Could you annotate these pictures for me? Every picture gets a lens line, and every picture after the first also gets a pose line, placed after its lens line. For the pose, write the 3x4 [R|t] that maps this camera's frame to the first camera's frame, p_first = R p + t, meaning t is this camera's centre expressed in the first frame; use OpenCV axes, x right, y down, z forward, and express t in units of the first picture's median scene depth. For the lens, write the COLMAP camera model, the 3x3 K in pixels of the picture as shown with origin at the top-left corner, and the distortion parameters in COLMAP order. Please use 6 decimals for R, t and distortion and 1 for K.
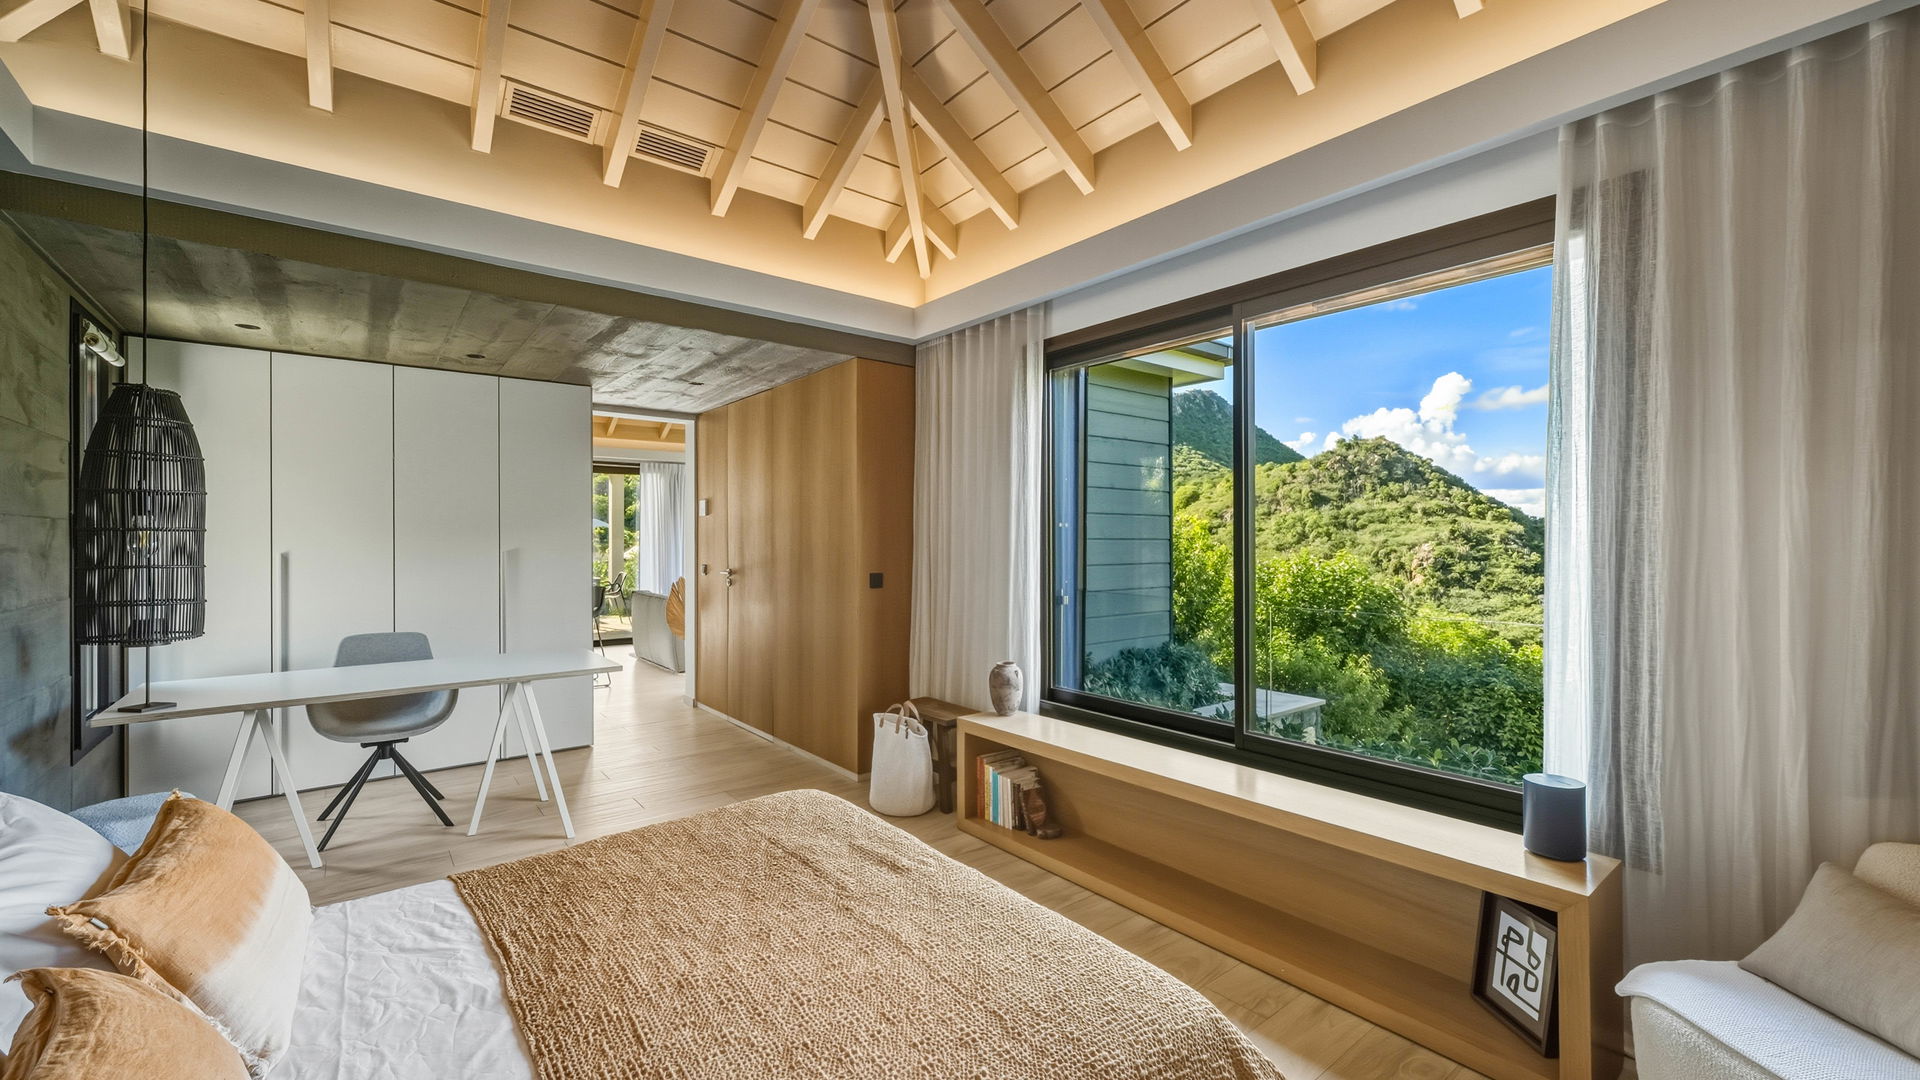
lens RADIAL K [[771.7, 0, 960.0], [0, 771.7, 540.0], [0, 0, 1]] dist [0.000849, 0.000162]
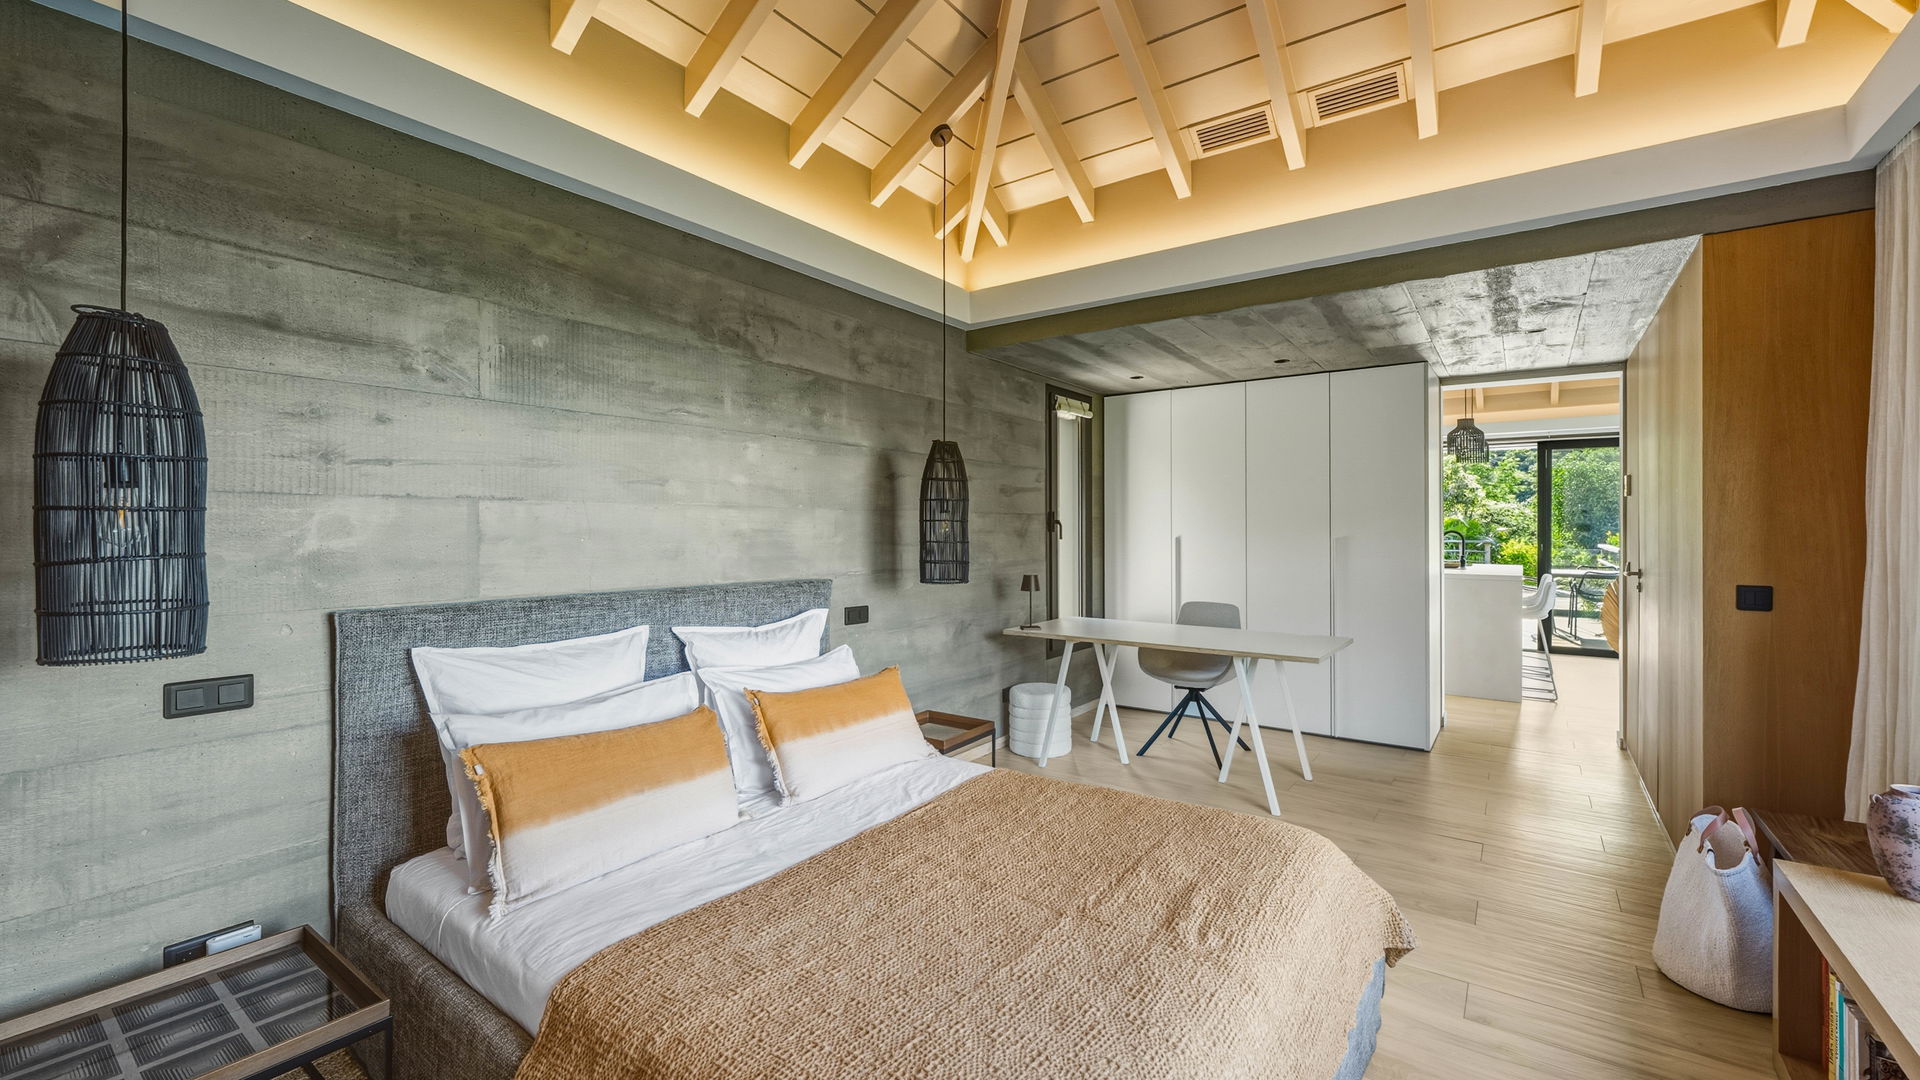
lens RADIAL K [[761.9, 0, 963.0], [0, 761.9, 530.4], [0, 0, 1]] dist [-0.000850, 0.000139]
pose [[0.268458, 0.005797, -0.963274, 0.375896], [-0.003303, 0.999982, 0.005098, -0.000205], [0.963286, 0.001813, 0.268472, 0.331190]]
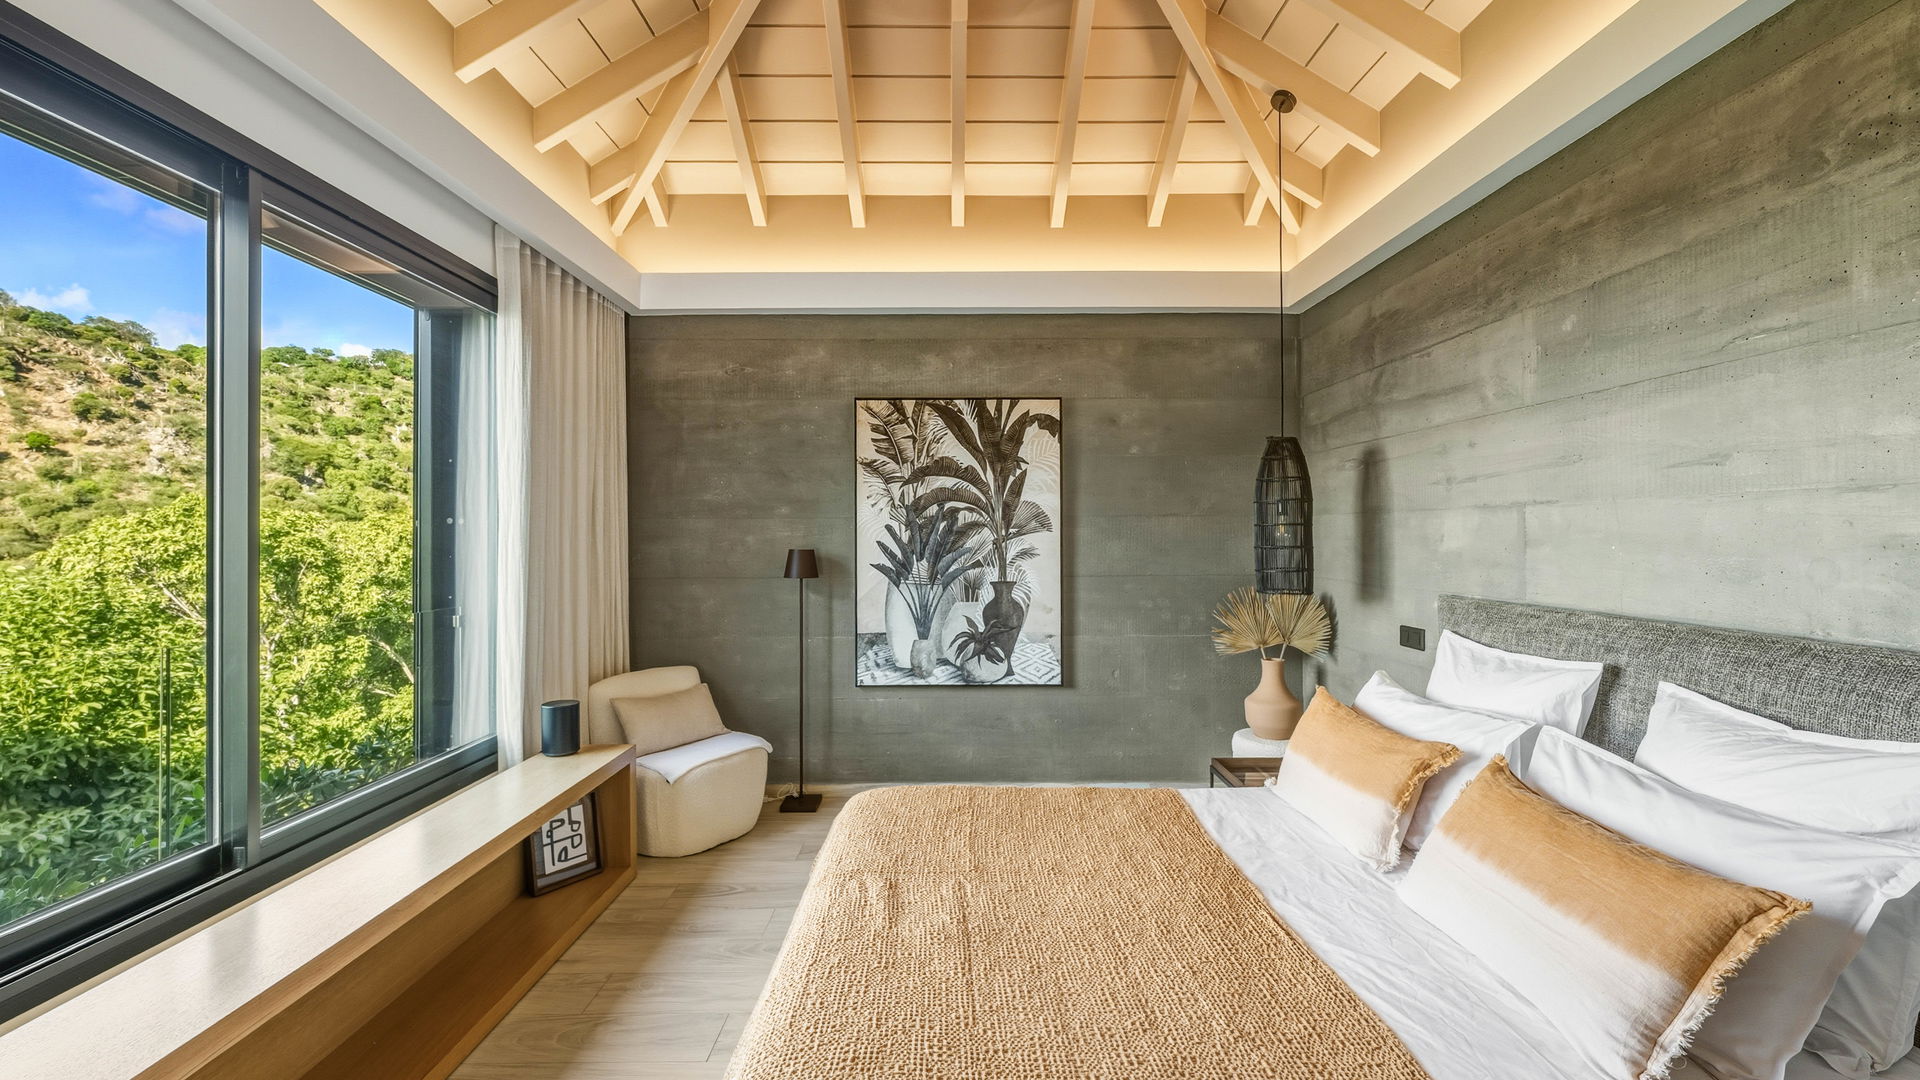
lens RADIAL K [[781.4, 0, 959.5], [0, 781.4, 529.2], [0, 0, 1]] dist [-0.000466, -0.000104]
pose [[-0.790863, 0.010277, 0.611907, -0.419578], [0.008374, 0.999947, -0.005971, -0.000440], [-0.611936, 0.000402, -0.790907, 0.978179]]
